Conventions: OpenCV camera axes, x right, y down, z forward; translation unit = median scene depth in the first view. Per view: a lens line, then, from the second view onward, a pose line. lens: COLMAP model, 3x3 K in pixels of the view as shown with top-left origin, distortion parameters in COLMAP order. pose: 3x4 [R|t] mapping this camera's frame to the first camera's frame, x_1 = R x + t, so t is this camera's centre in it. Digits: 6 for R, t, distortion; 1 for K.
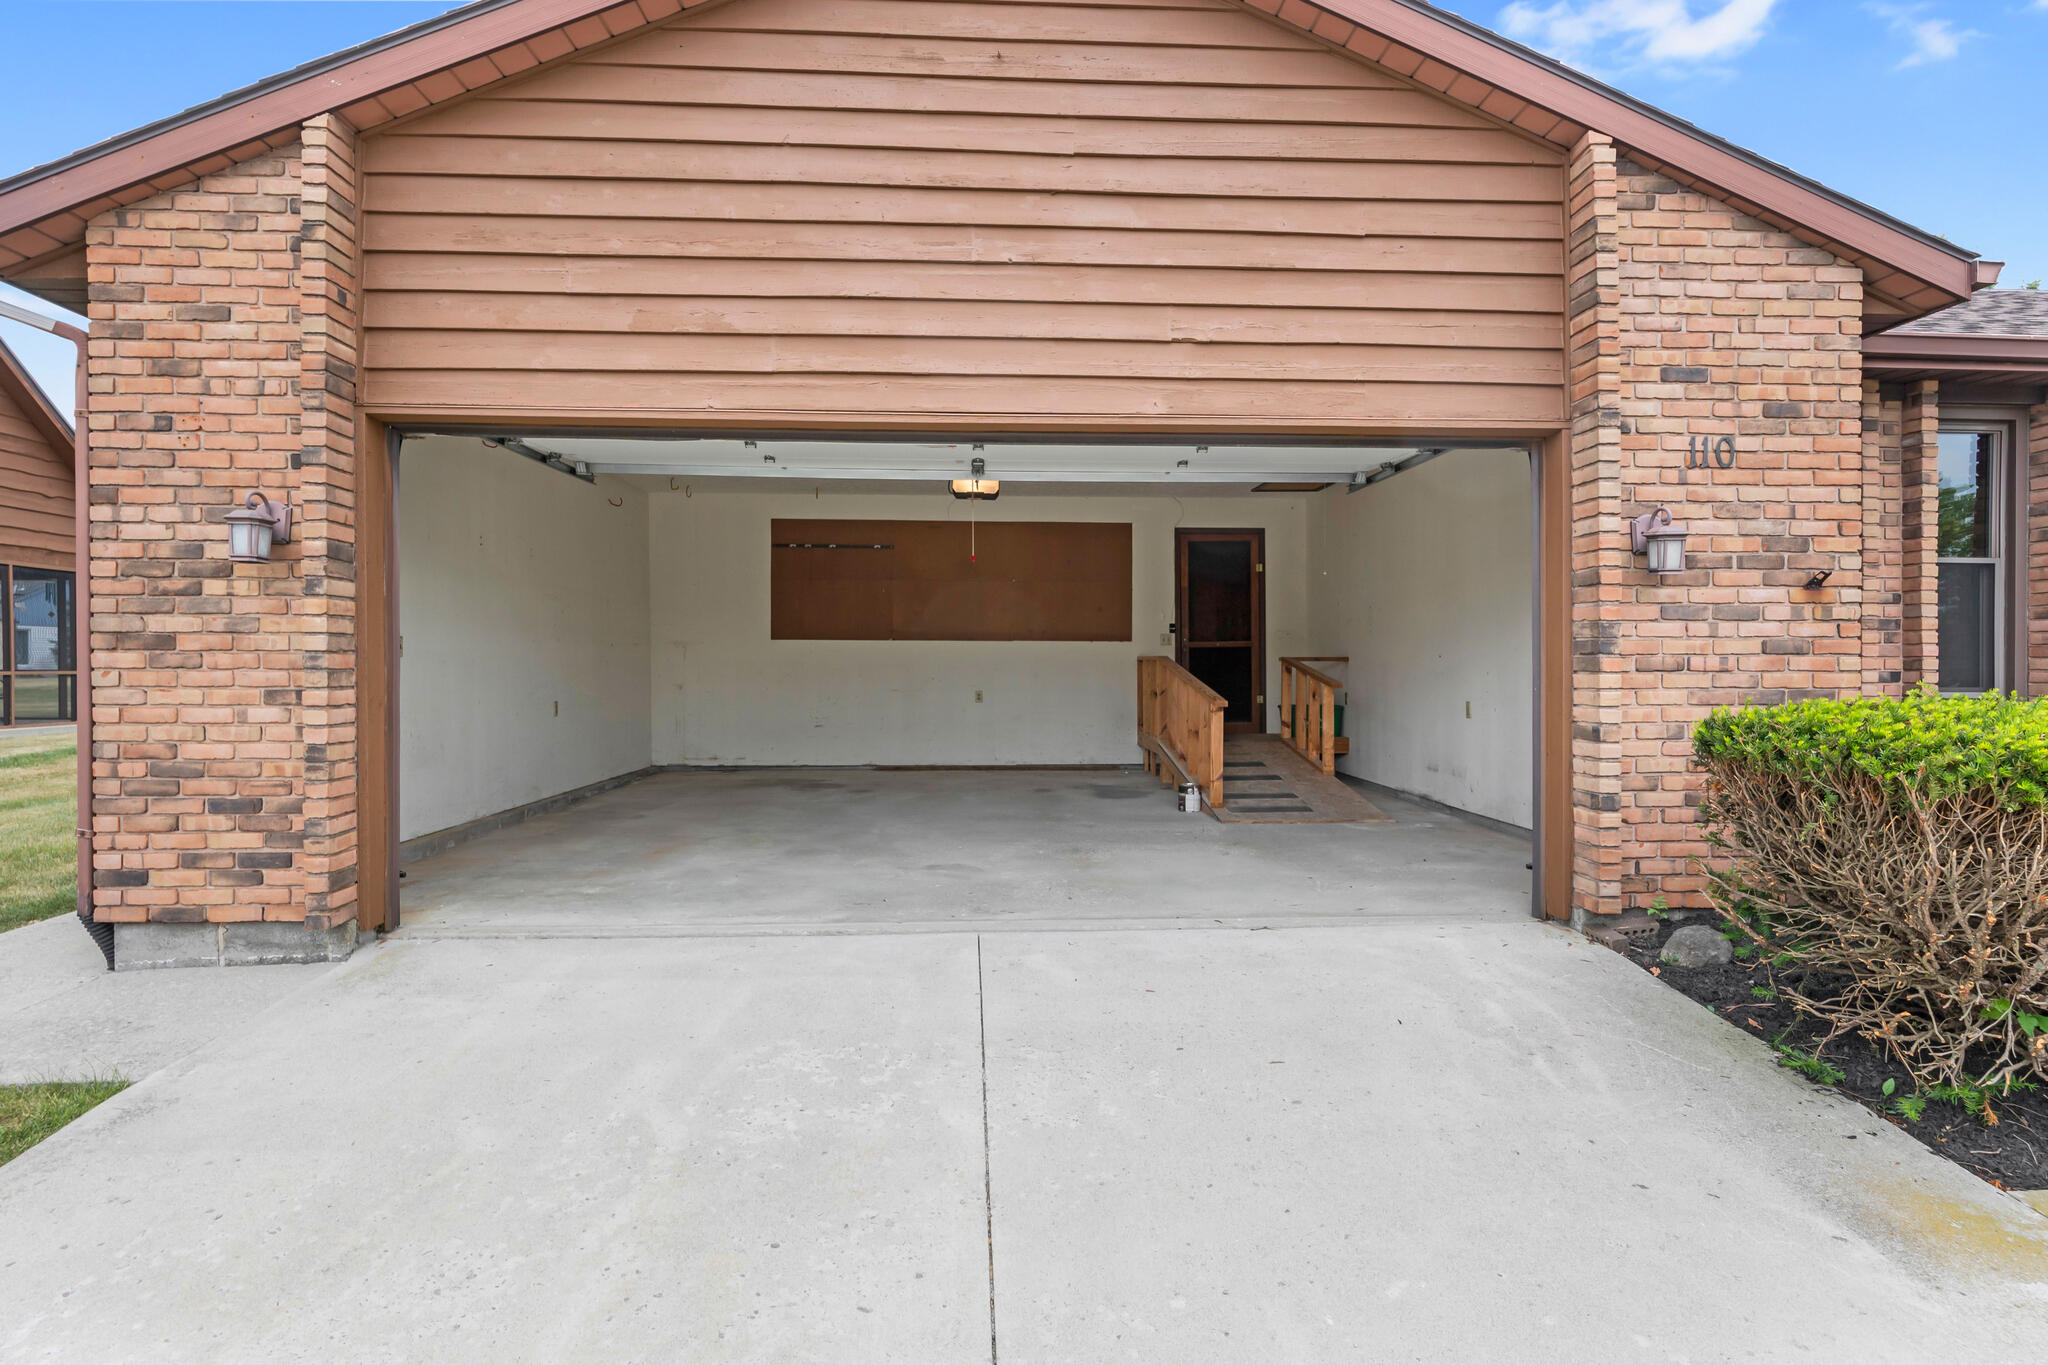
lens RADIAL K [[1126.2, 0, 1025.9], [0, 1126.2, 680.1], [0, 0, 1]] dist [-0.005515, 0.000363]
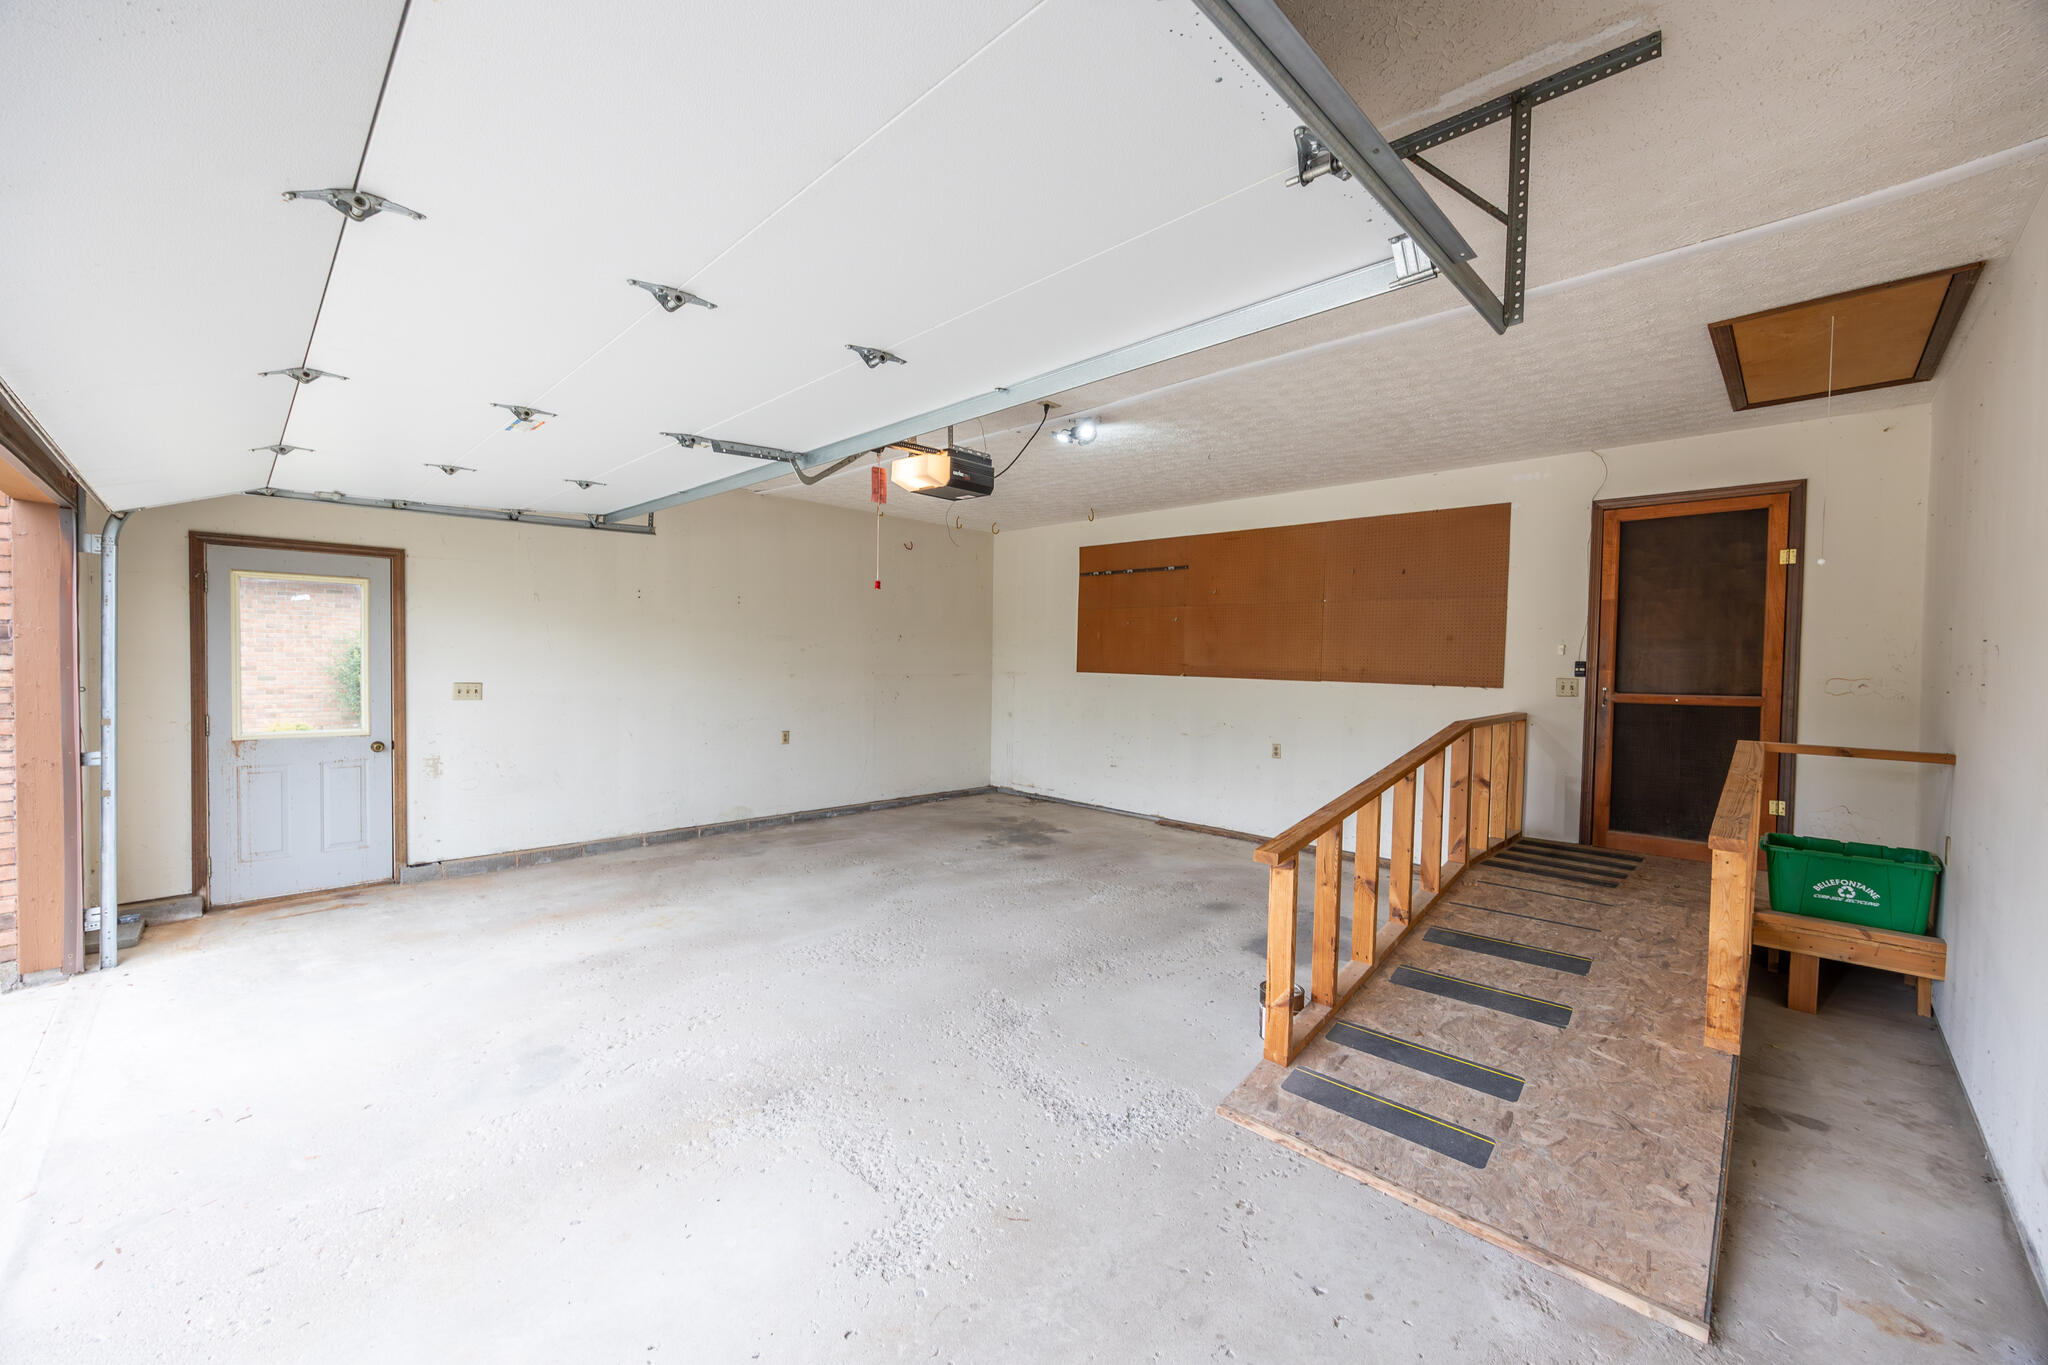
lens RADIAL K [[805.9, 0, 1016.1], [0, 805.9, 676.1], [0, 0, 1]] dist [-0.002144, 0.001007]
pose [[0.662510, 0.030514, -0.748431, 0.256734], [-0.025339, 0.999511, 0.018320, -0.043070], [0.748624, 0.006827, 0.662959, 0.491188]]
